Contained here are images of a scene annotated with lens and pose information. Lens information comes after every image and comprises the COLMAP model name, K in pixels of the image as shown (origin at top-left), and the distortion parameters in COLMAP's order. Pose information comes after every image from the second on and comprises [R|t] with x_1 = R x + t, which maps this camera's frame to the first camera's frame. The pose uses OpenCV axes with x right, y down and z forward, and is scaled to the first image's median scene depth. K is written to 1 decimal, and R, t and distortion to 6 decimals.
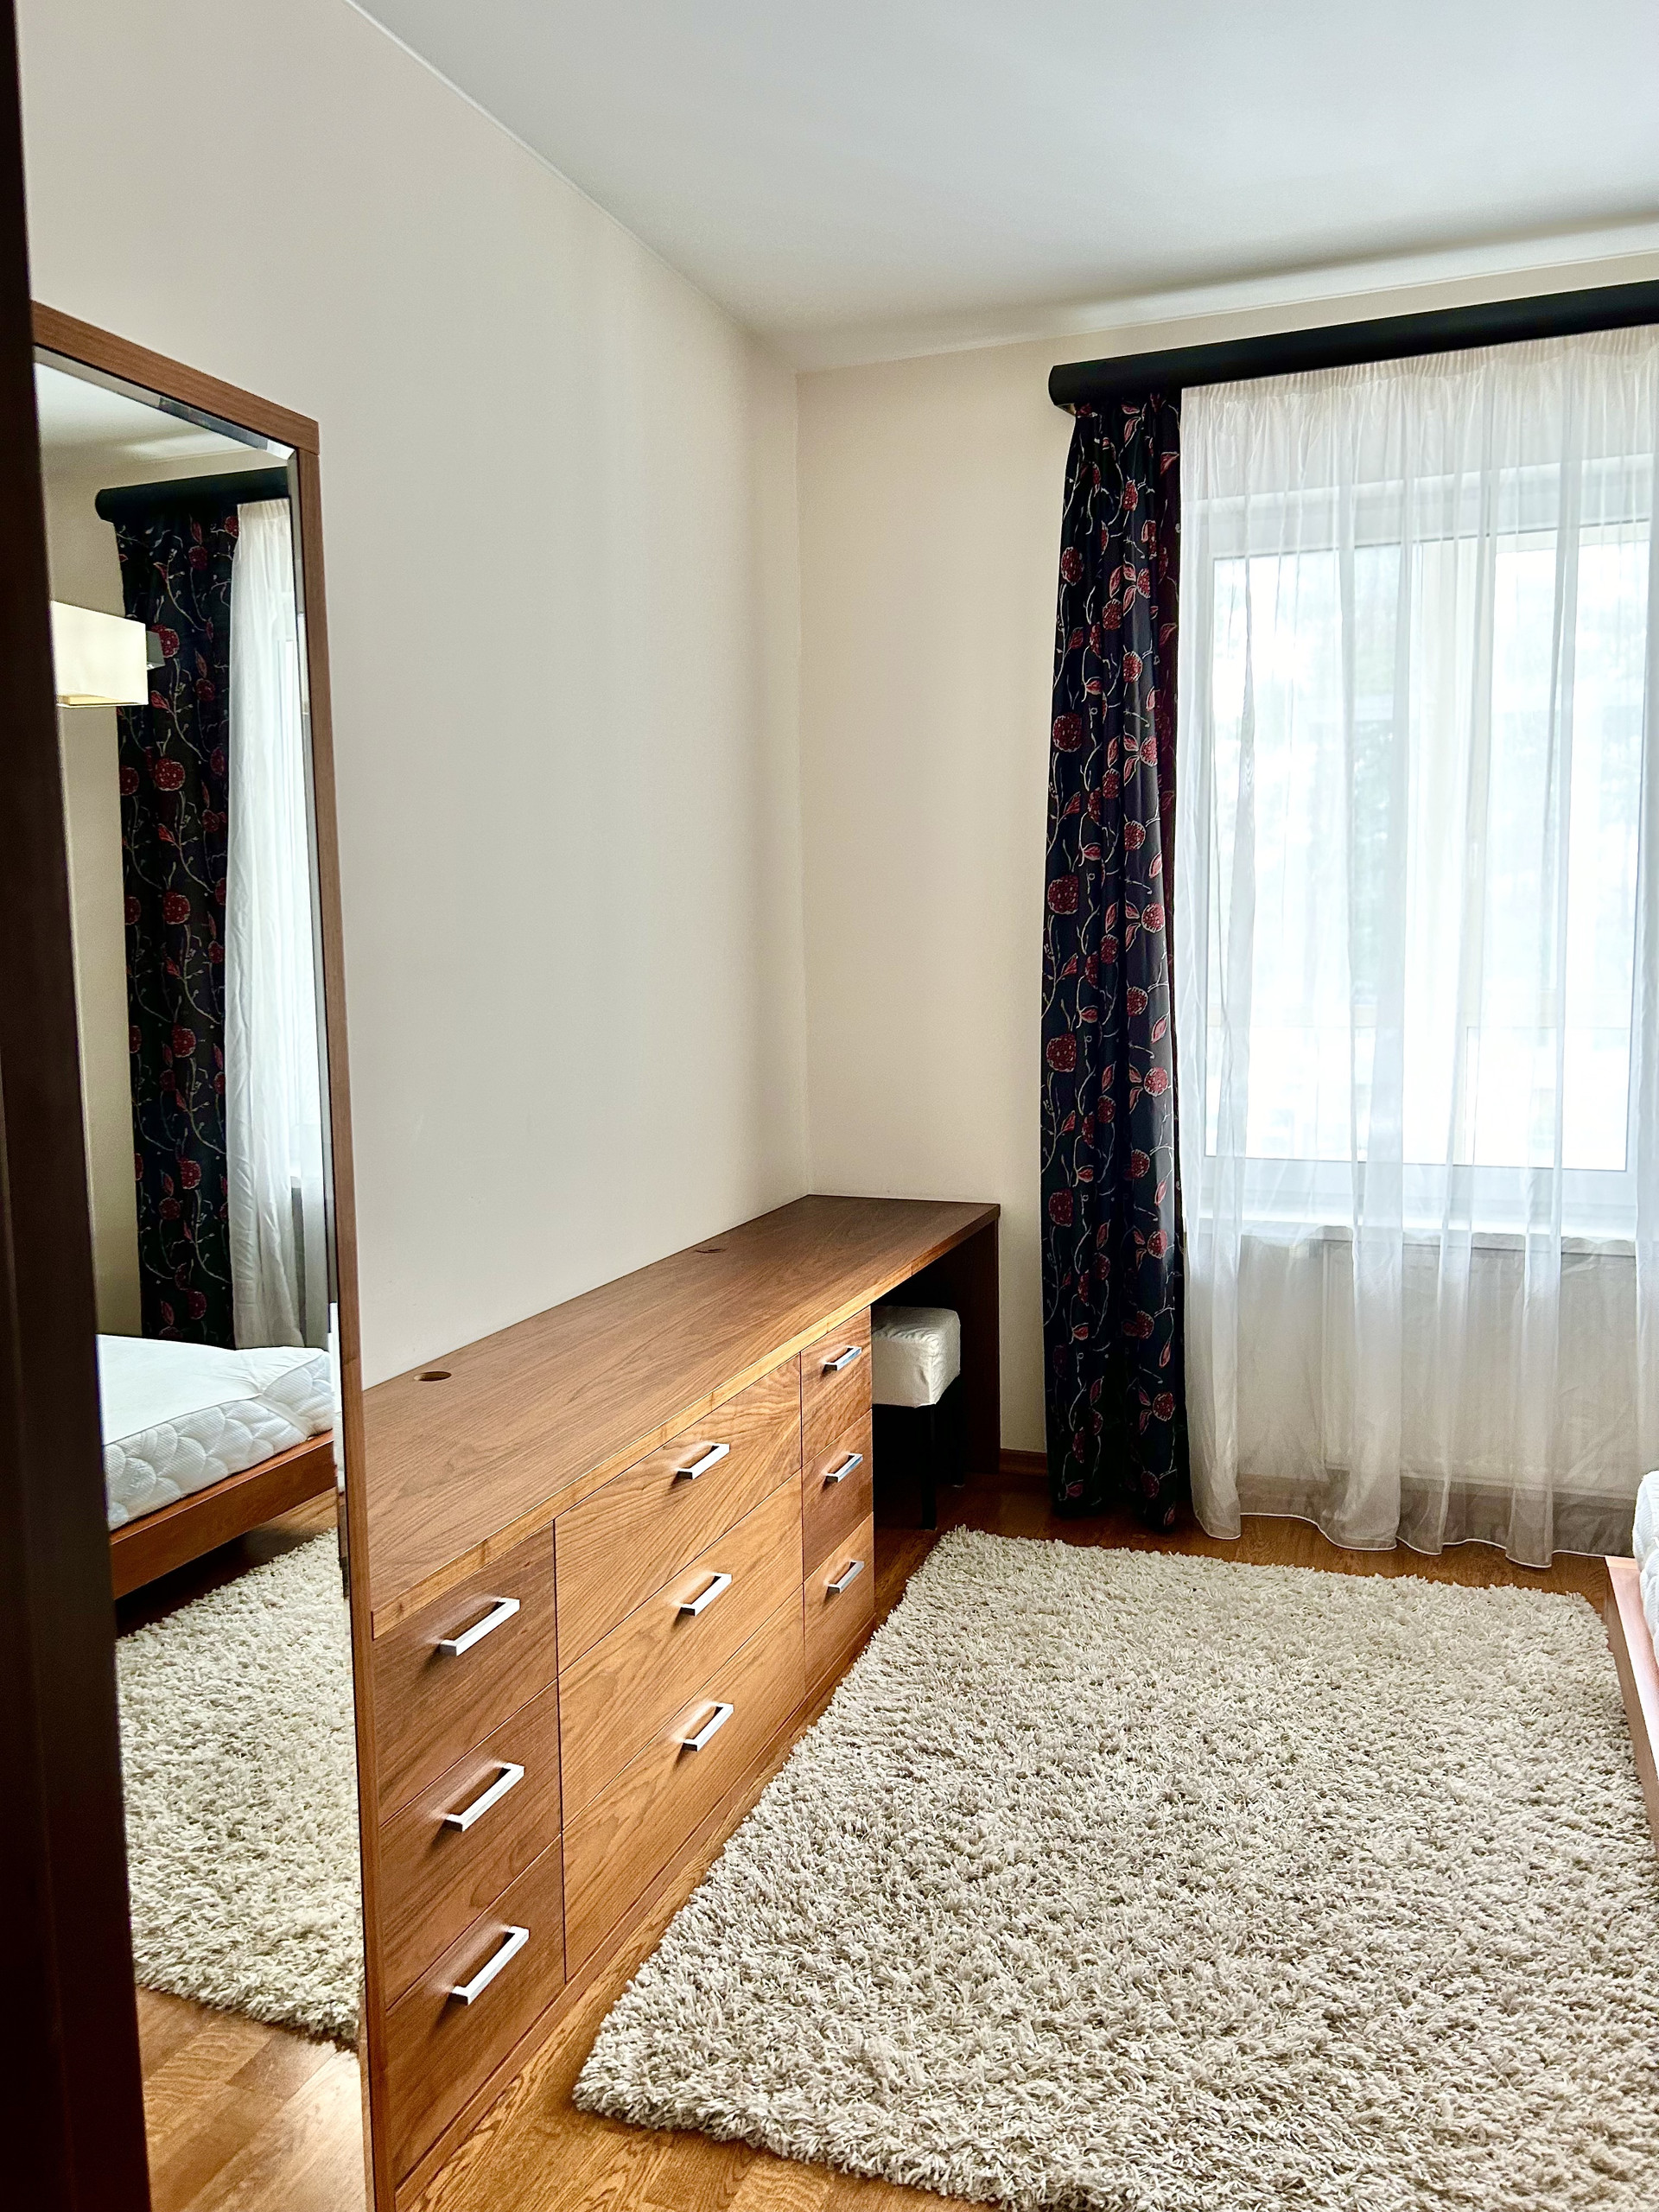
lens RADIAL K [[1680.0, 0, 809.9], [0, 1680.0, 1071.0], [0, 0, 1]] dist [0.055906, -0.064599]
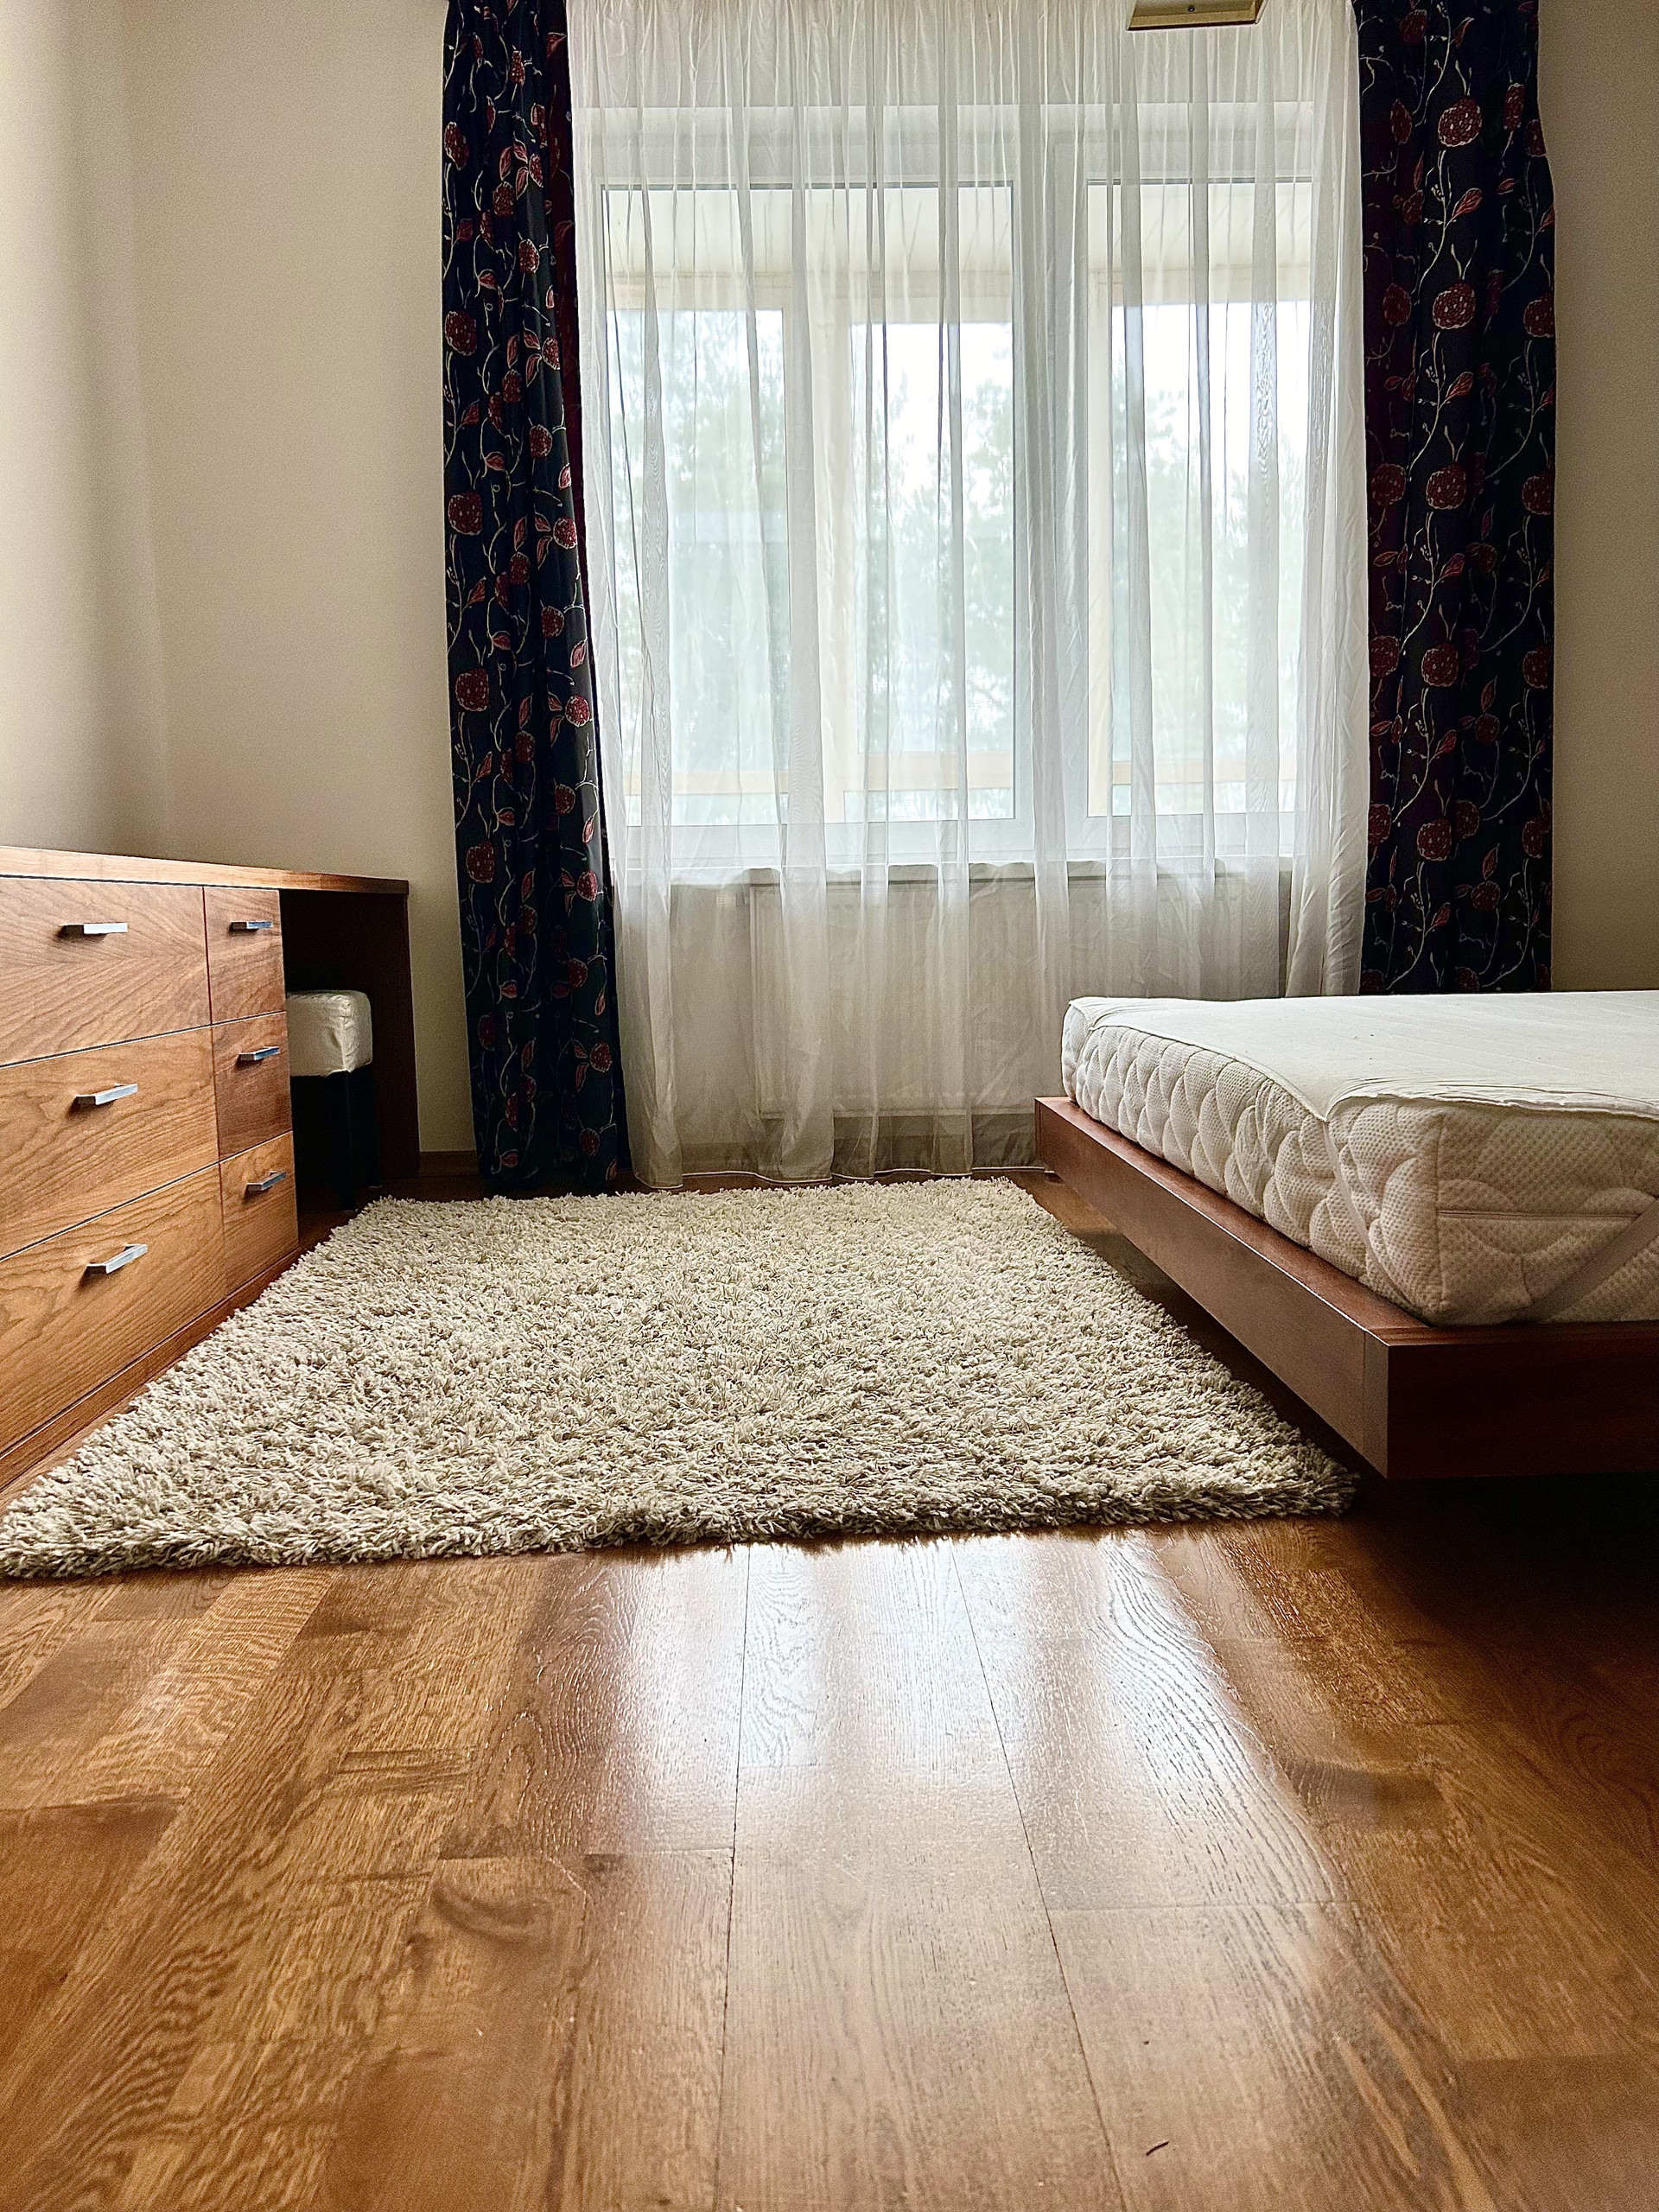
lens RADIAL K [[1680.0, 0, 819.9], [0, 1680.0, 1109.2], [0, 0, 1]] dist [0.055906, -0.064599]
pose [[0.924156, -0.047850, 0.379007, -0.037332], [0.043399, 0.998852, 0.020284, 0.218715], [-0.379543, -0.002297, 0.925171, 0.078387]]
